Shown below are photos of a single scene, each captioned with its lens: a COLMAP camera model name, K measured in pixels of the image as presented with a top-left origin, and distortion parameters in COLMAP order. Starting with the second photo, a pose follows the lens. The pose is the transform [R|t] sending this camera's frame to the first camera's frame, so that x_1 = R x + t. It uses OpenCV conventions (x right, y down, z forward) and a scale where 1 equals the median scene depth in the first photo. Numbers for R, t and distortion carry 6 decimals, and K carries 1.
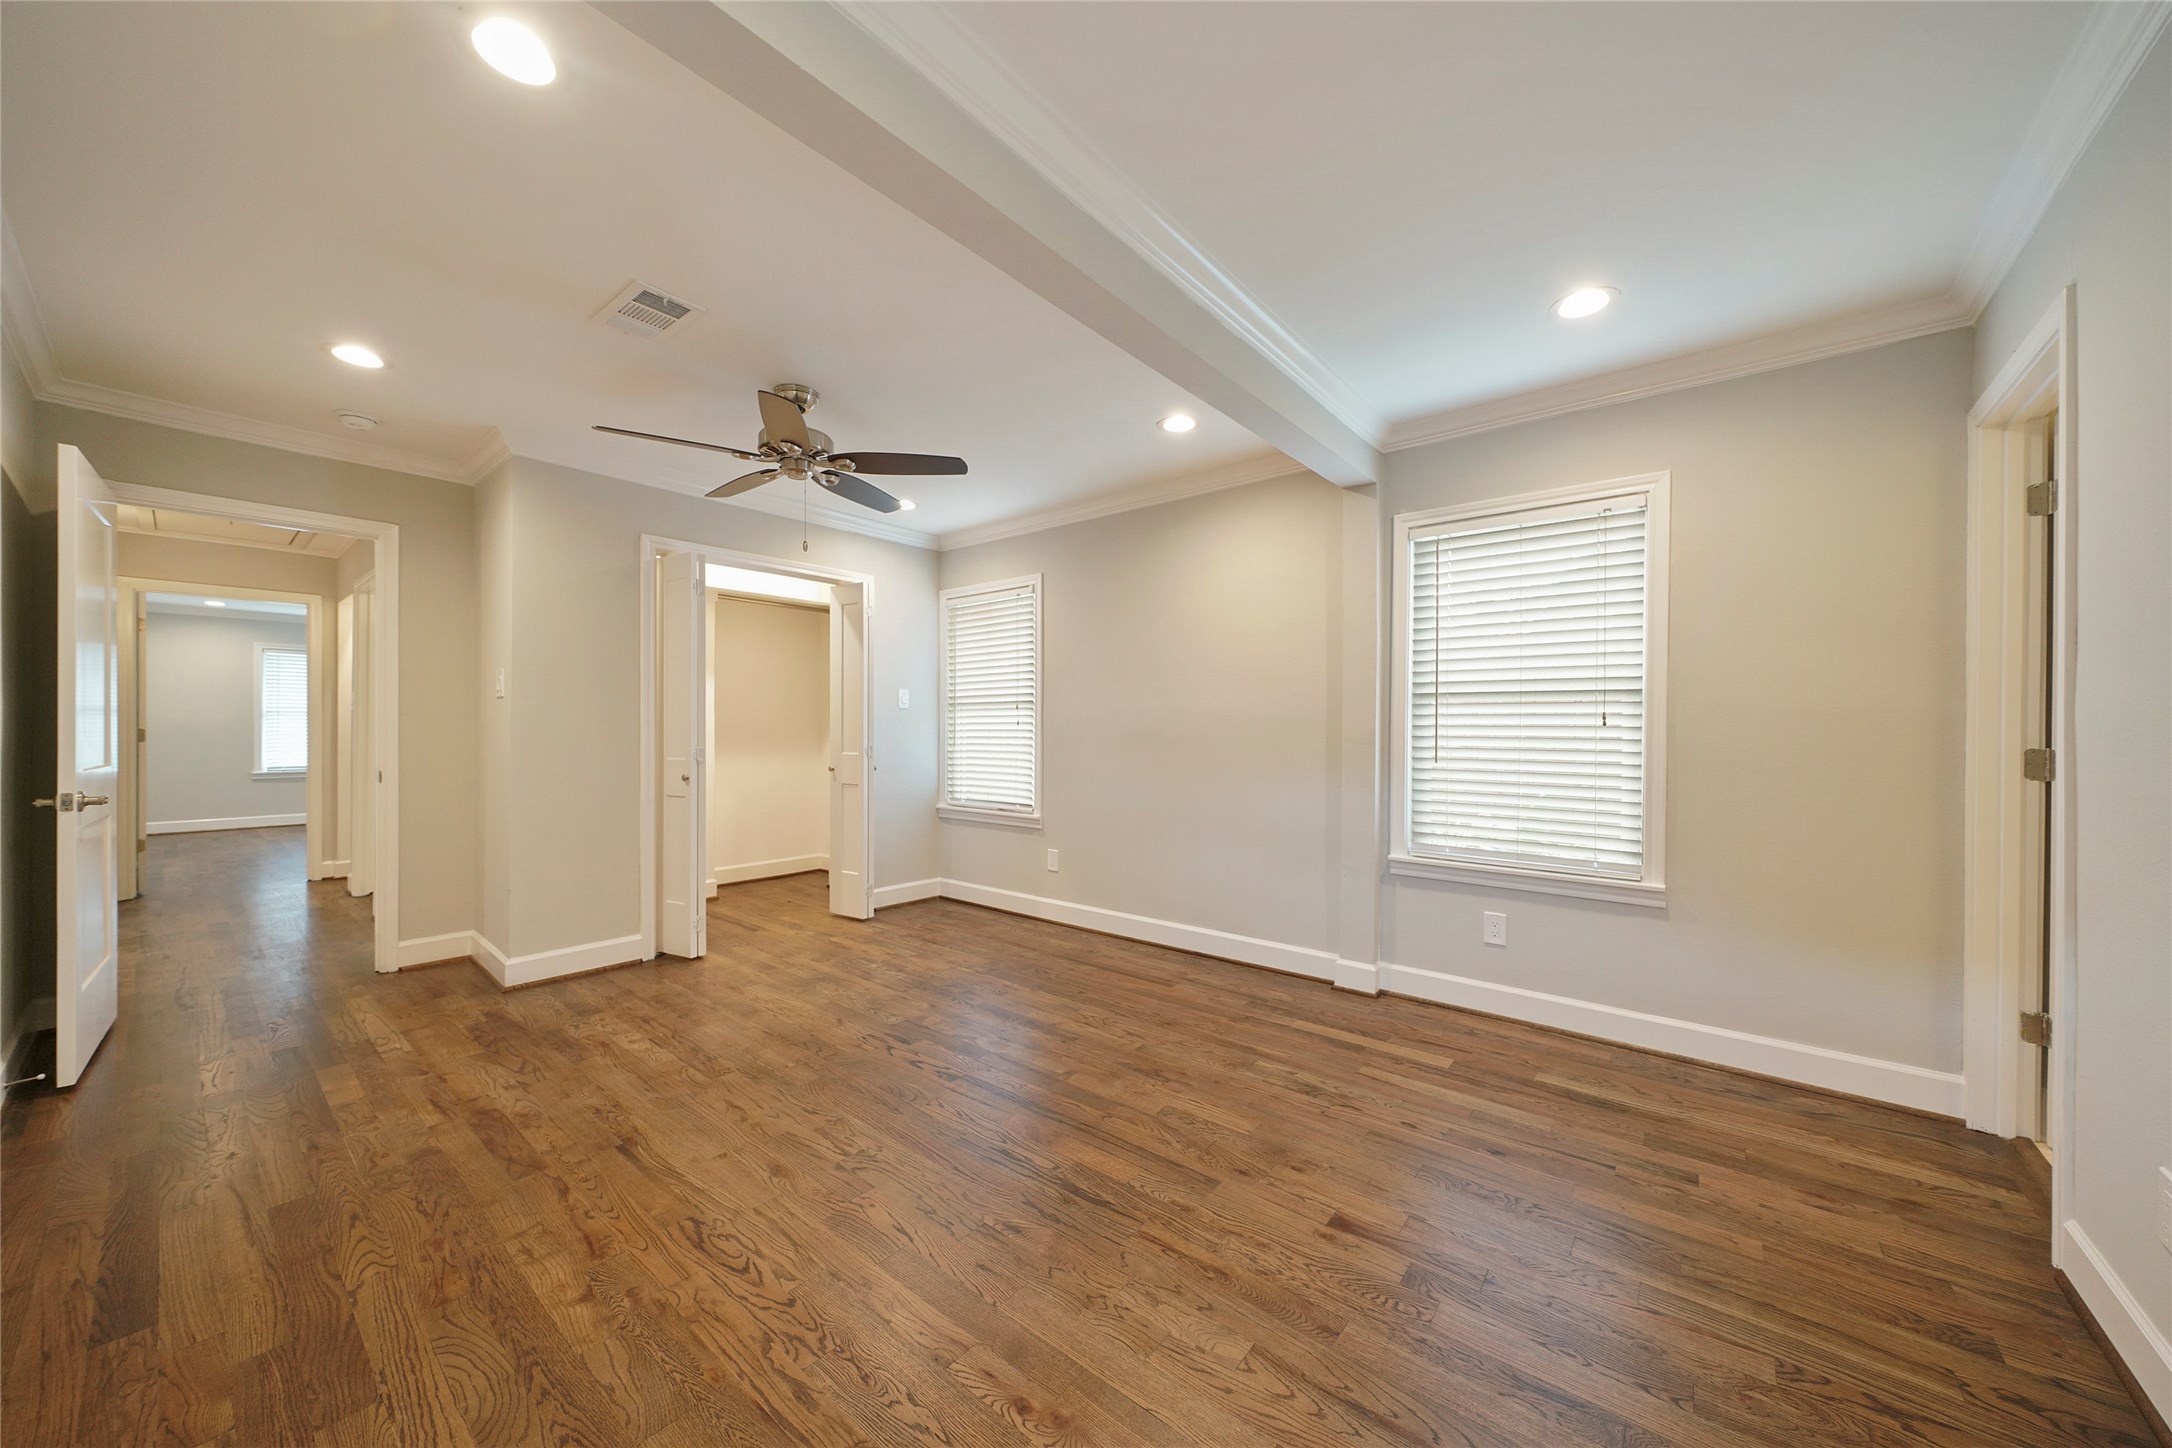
lens RADIAL K [[718.6, 0, 1071.8], [0, 718.6, 733.8], [0, 0, 1]] dist [0.000543, -0.000012]
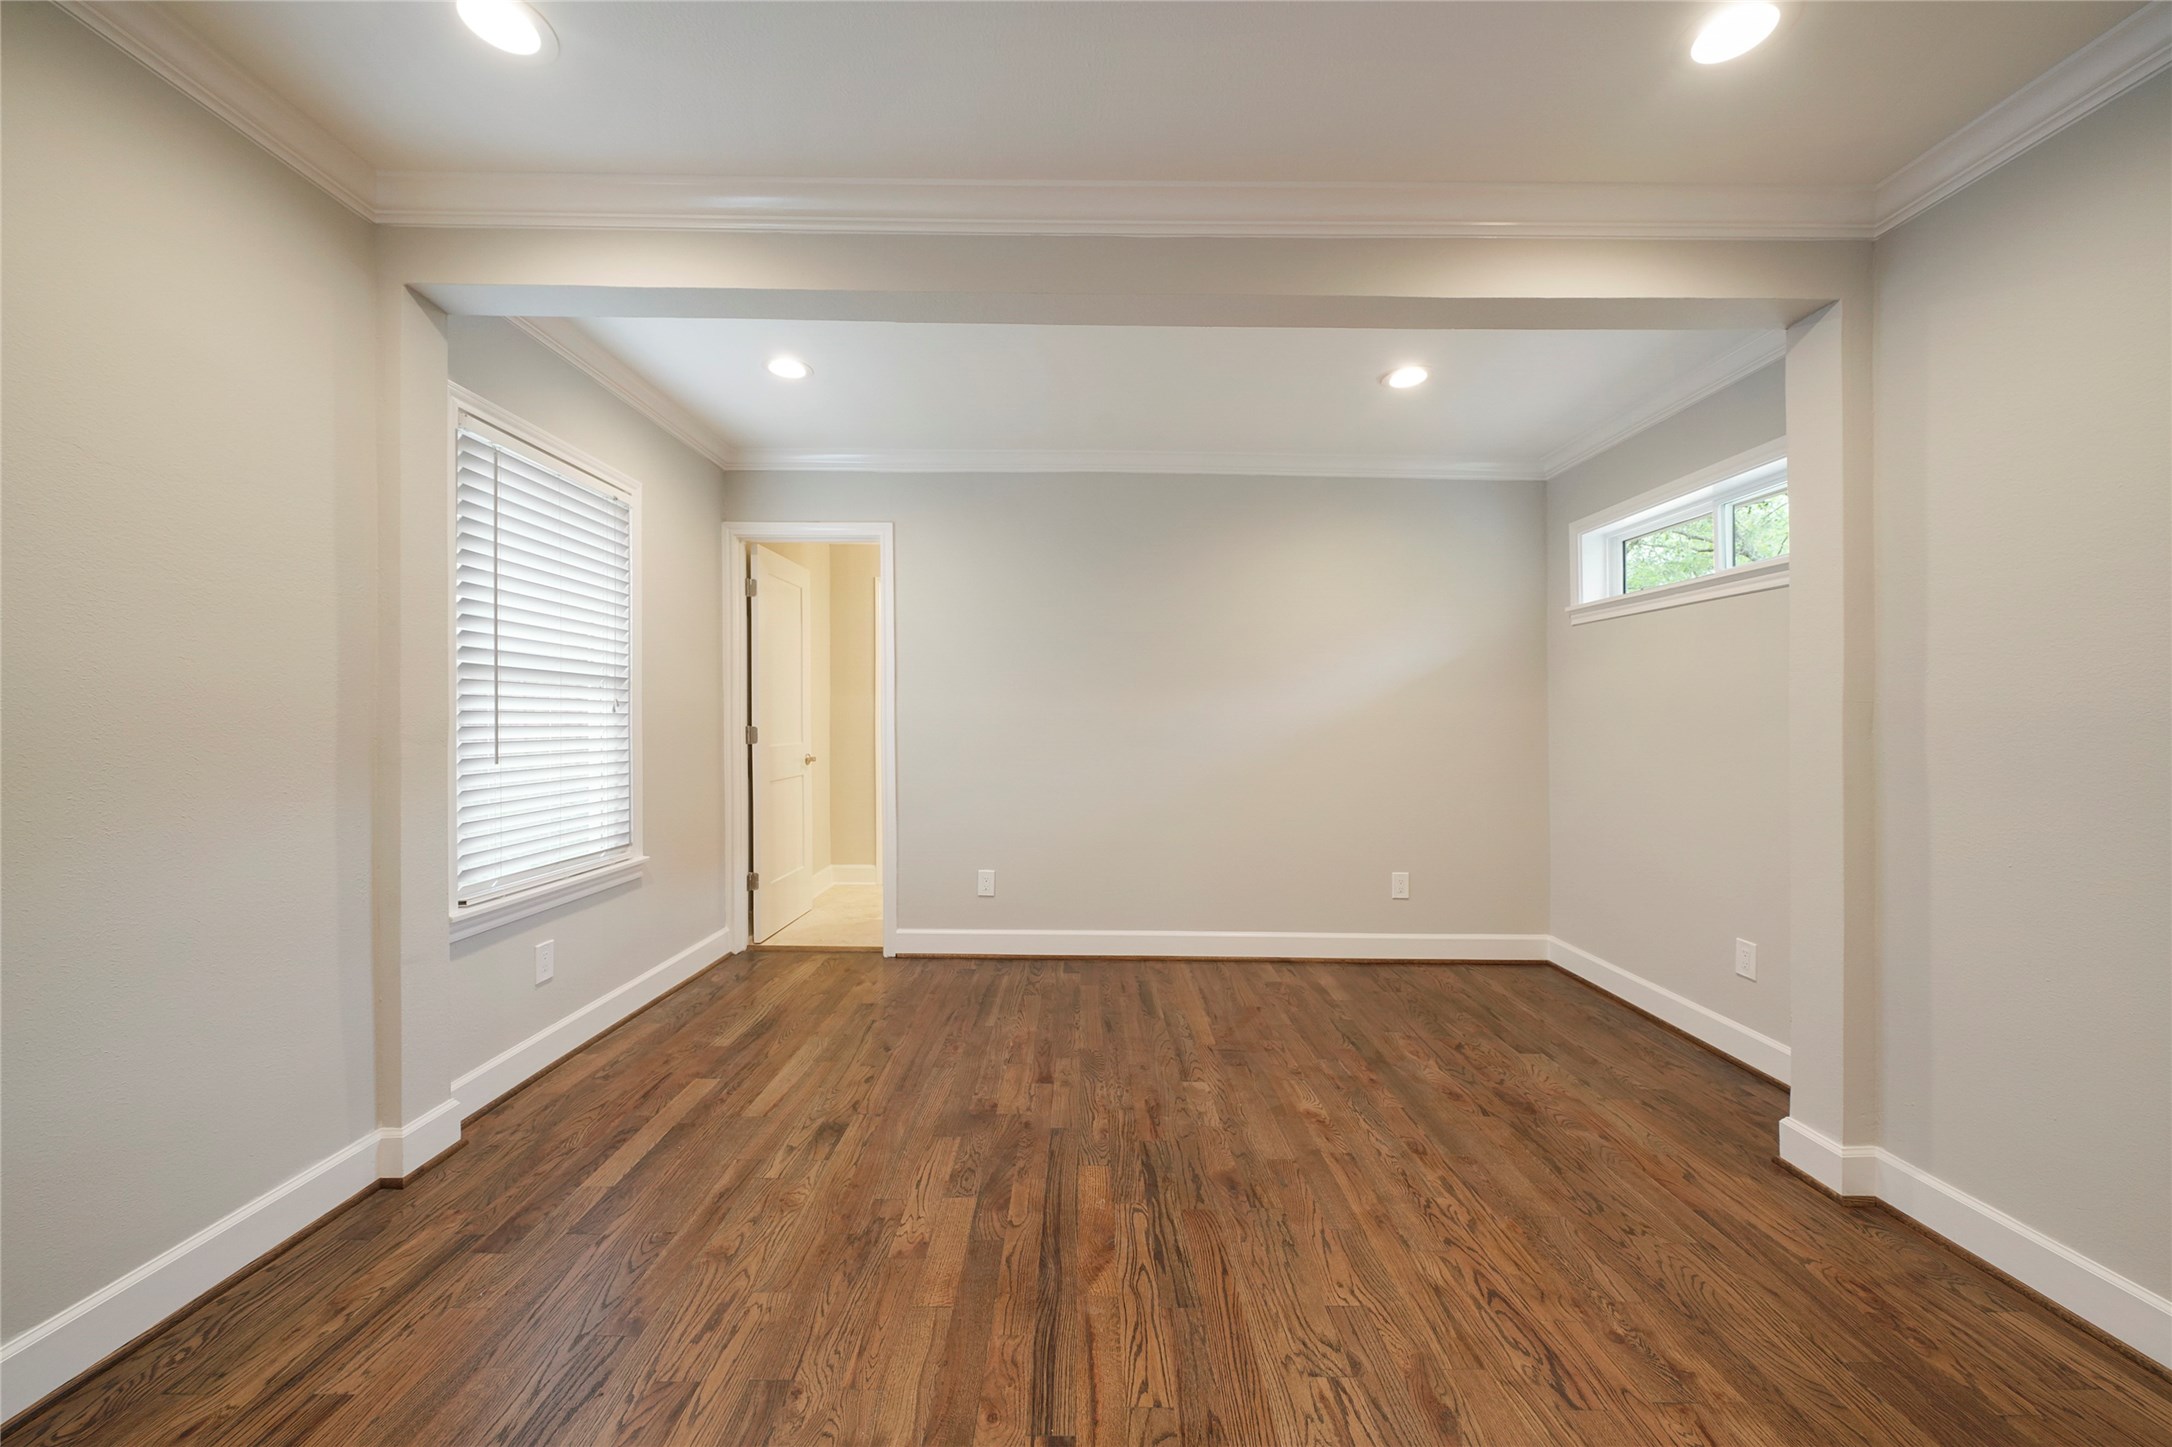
lens RADIAL K [[760.0, 0, 1091.2], [0, 760.0, 729.1], [0, 0, 1]] dist [-0.007344, -0.000261]
pose [[-0.628476, -0.018180, 0.777616, -0.529885], [-0.001863, 0.999759, 0.021867, -0.013268], [-0.777826, 0.012294, -0.628359, 1.217120]]
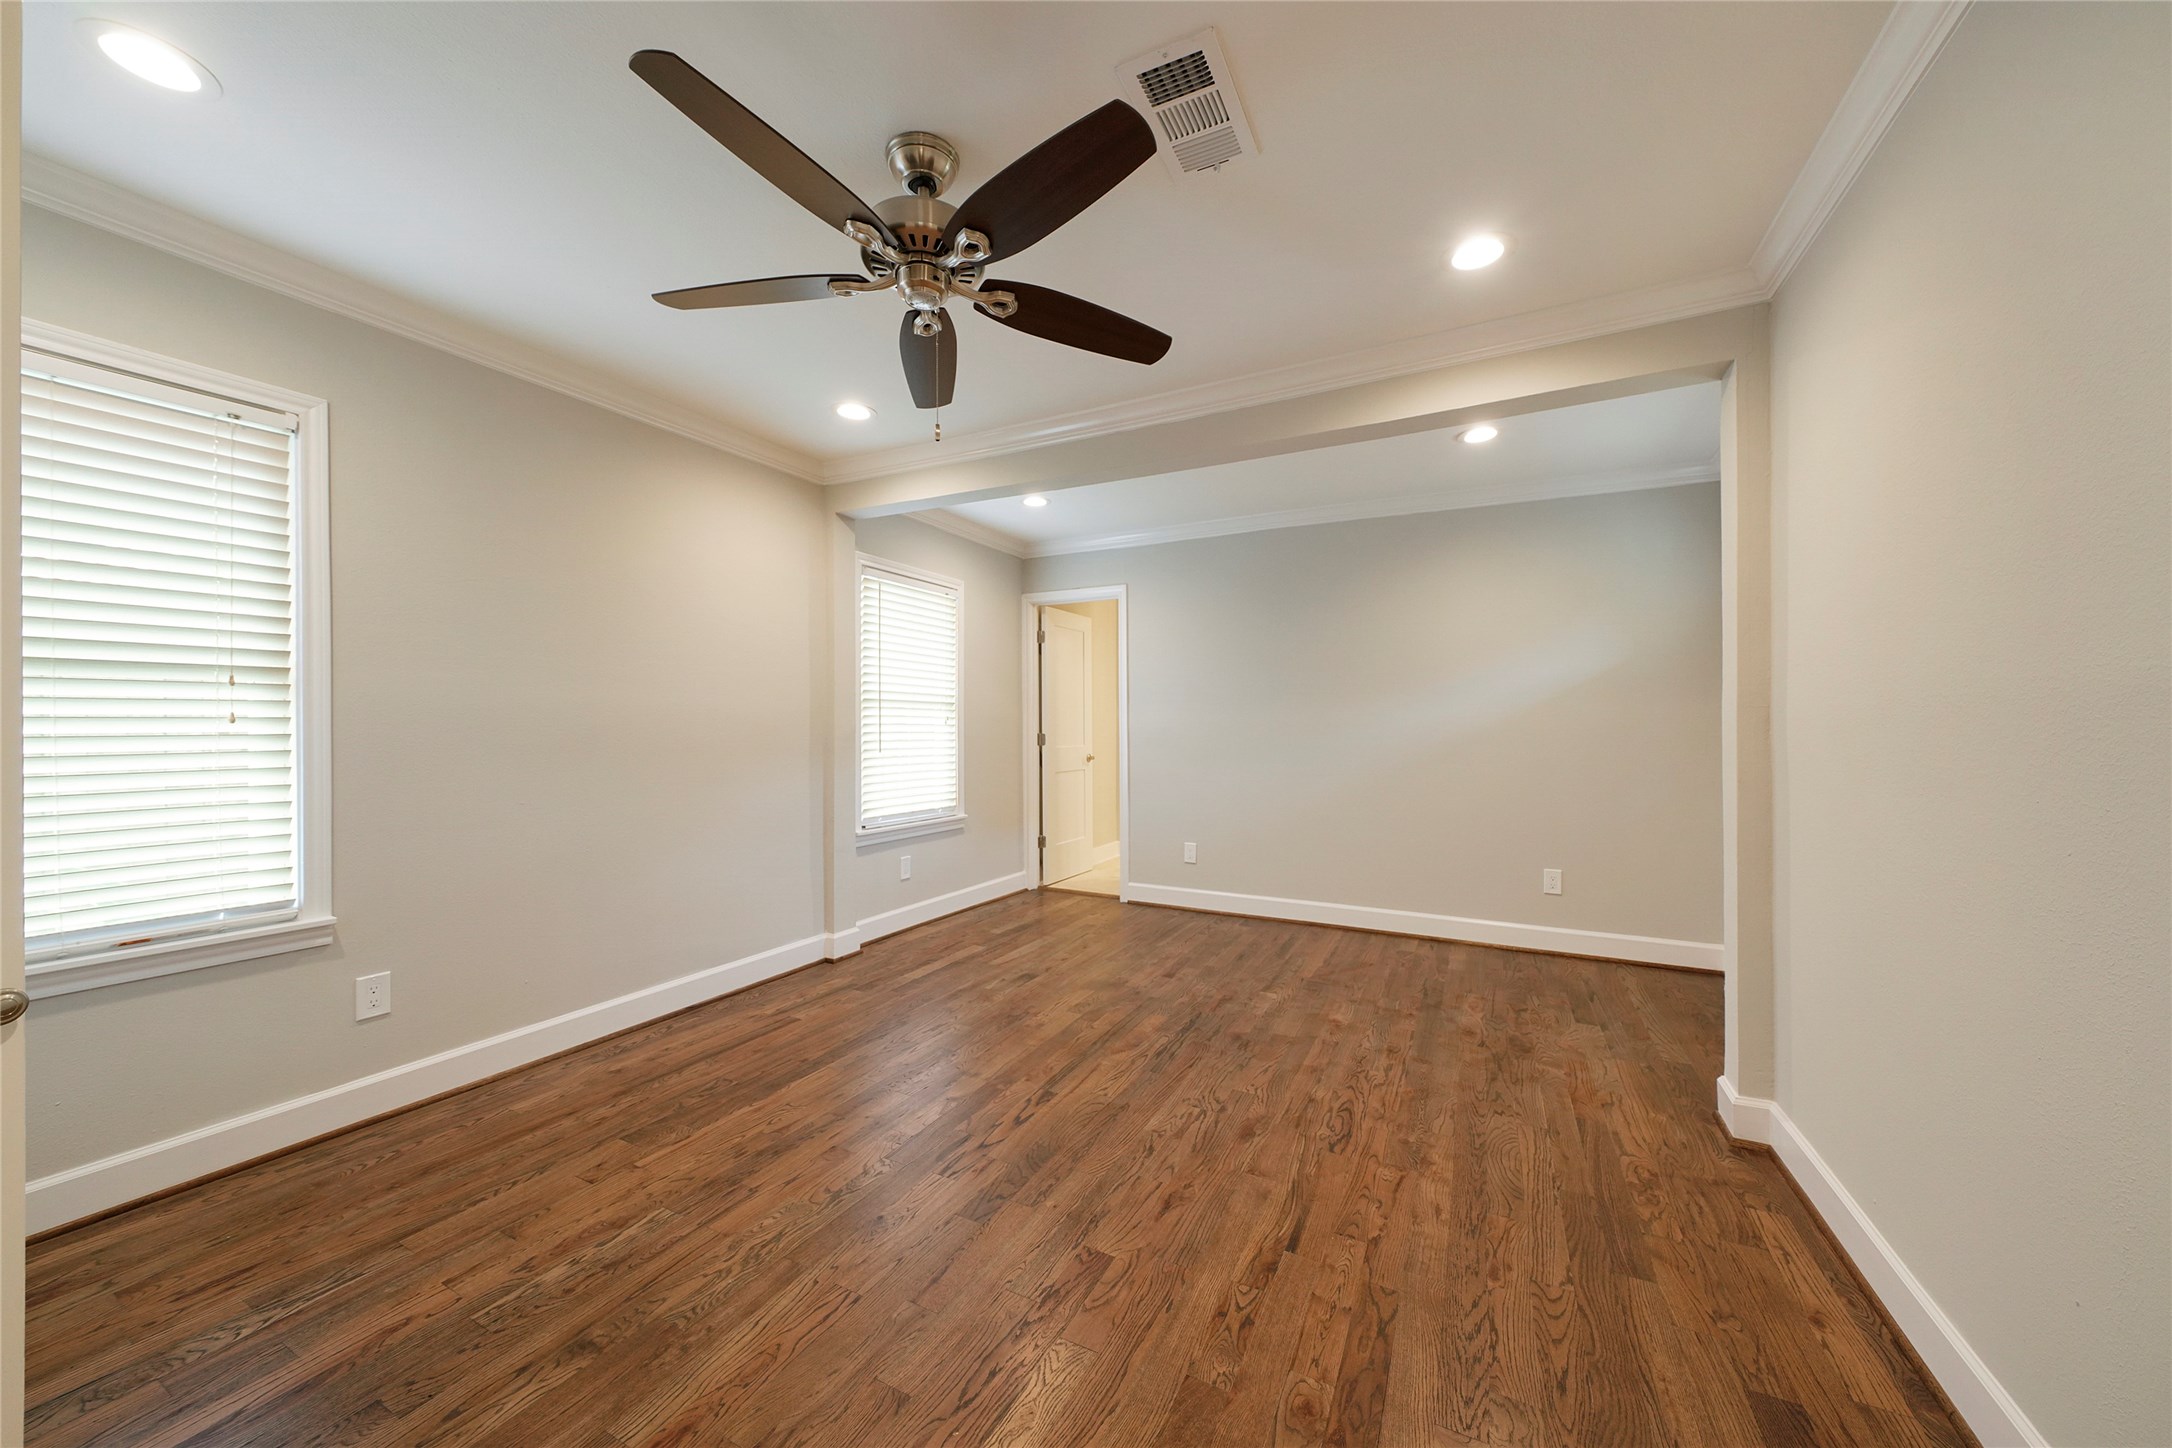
lens RADIAL K [[760.0, 0, 1091.2], [0, 760.0, 729.6], [0, 0, 1]] dist [-0.007344, -0.000261]
pose [[-0.187903, -0.007851, 0.982156, -1.095201], [0.007522, 0.999927, 0.009432, -0.014854], [-0.982159, 0.009160, -0.187830, 1.061946]]
